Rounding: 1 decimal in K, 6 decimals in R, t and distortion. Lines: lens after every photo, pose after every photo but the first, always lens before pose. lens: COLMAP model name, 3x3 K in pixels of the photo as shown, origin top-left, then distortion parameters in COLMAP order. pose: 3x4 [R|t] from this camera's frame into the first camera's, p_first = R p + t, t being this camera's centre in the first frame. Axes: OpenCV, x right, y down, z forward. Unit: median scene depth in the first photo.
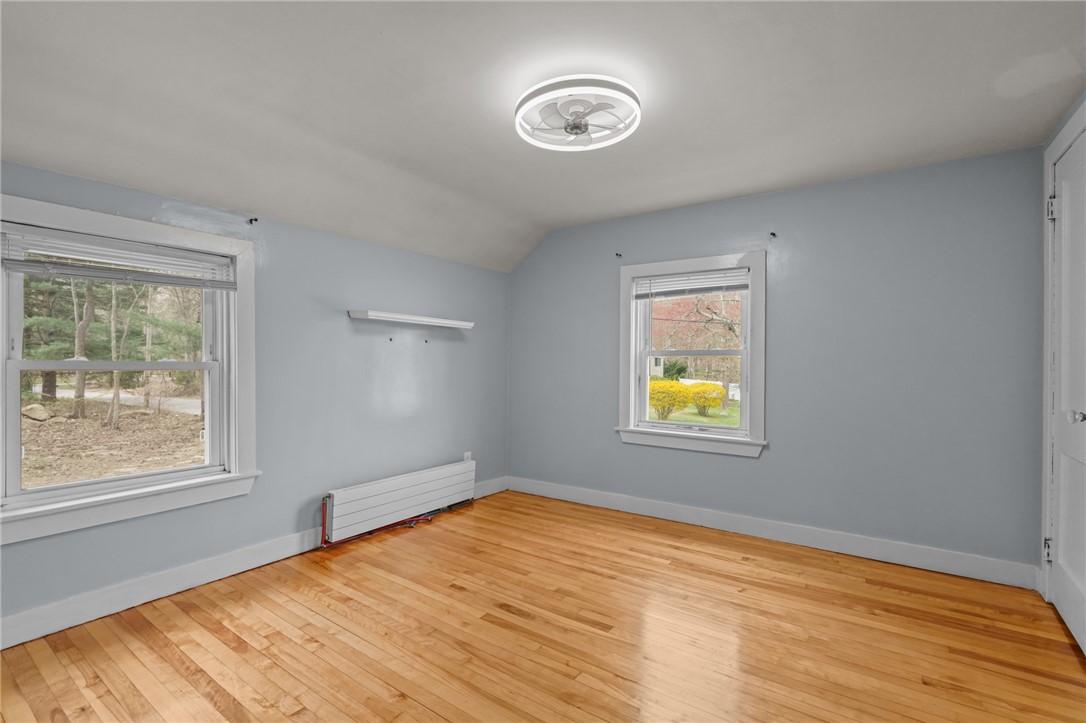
lens RADIAL K [[477.0, 0, 558.4], [0, 477.0, 361.4], [0, 0, 1]] dist [0.010558, -0.000210]
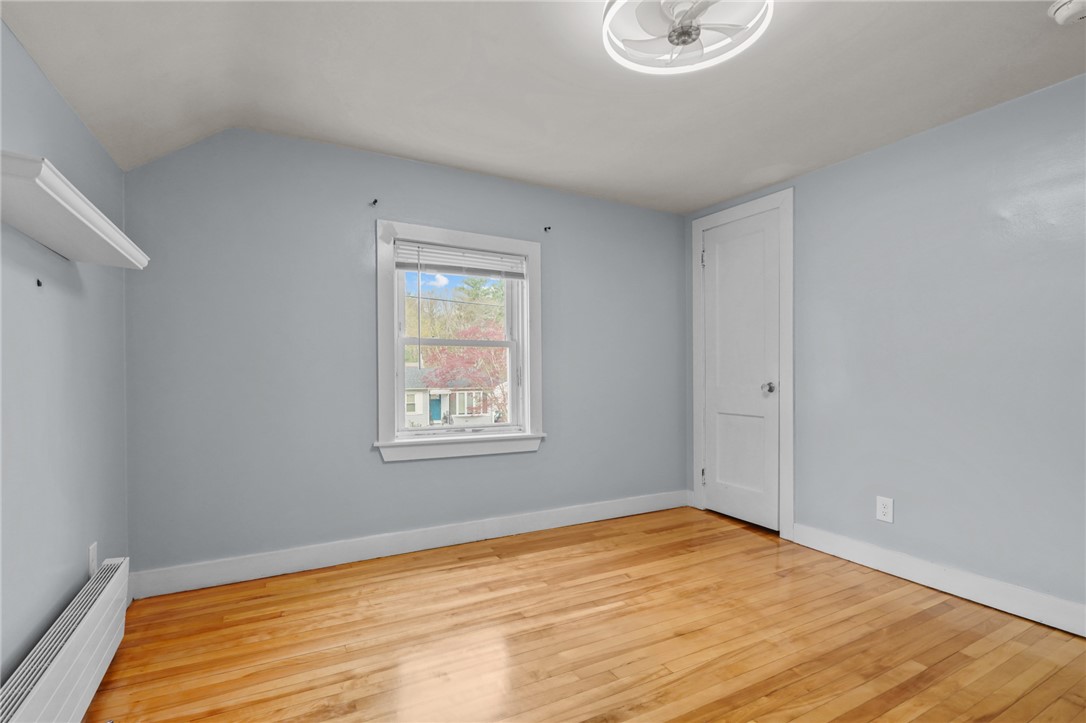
lens RADIAL K [[503.1, 0, 537.3], [0, 503.1, 364.8], [0, 0, 1]] dist [-0.000252, -0.000266]
pose [[0.483062, 0.000572, 0.875586, -0.564716], [-0.007993, 0.999961, 0.003756, 0.022017], [-0.875550, -0.008813, 0.483047, 0.571011]]
